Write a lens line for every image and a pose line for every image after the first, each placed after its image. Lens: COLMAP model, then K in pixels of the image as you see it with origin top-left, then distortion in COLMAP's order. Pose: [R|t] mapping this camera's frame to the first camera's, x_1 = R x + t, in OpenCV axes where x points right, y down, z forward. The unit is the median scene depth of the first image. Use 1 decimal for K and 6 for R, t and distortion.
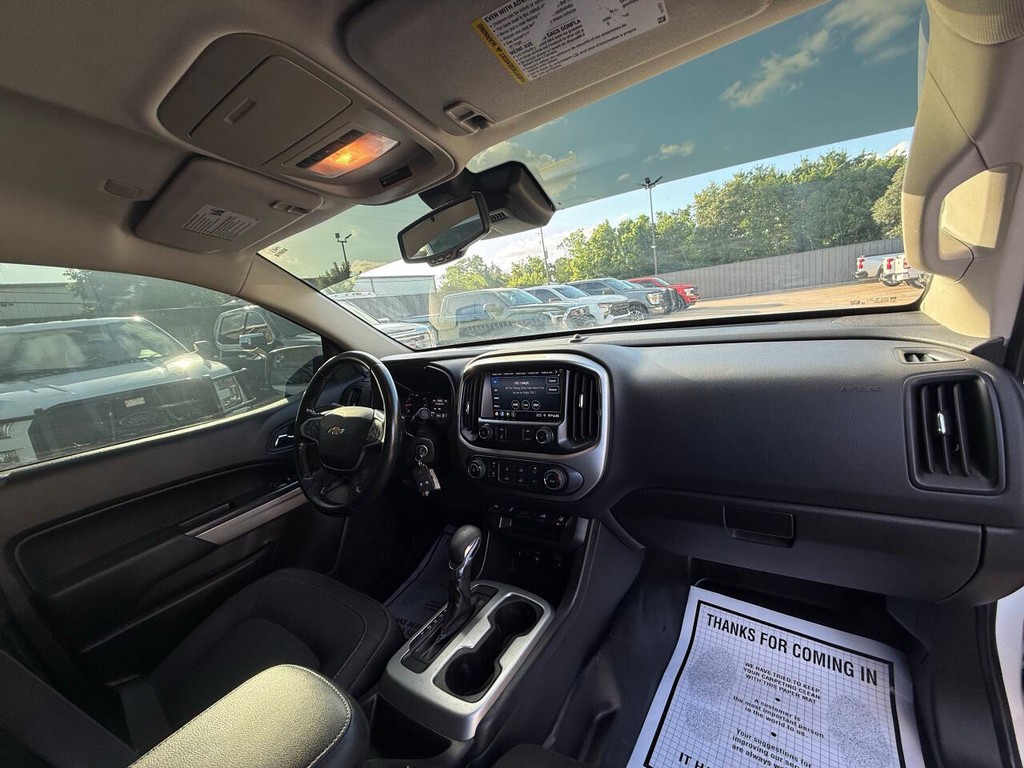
lens RADIAL K [[407.4, 0, 510.4], [0, 407.4, 383.8], [0, 0, 1]] dist [-0.001019, 0.000451]
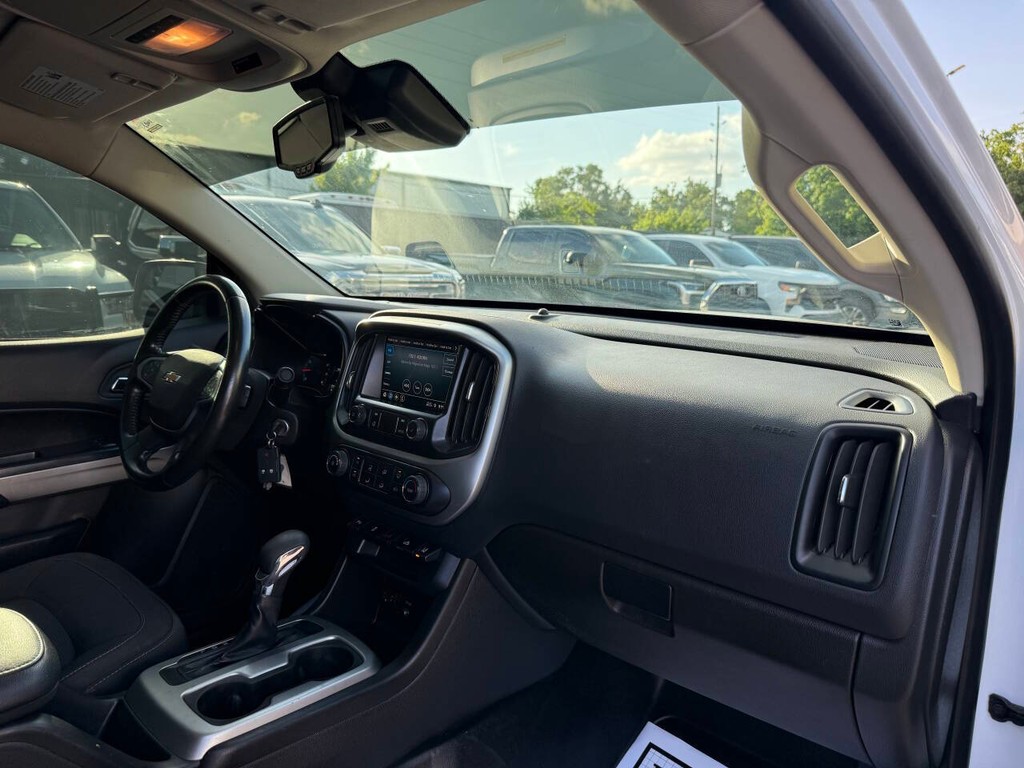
lens RADIAL K [[723.0, 0, 512.0], [0, 723.0, 384.0], [0, 0, 1]] dist [0.063874, -0.083640]
pose [[0.972966, 0.183871, -0.139747, 0.365863], [-0.185178, 0.982698, 0.003706, 0.009432], [0.138010, 0.022273, 0.990180, -0.231531]]
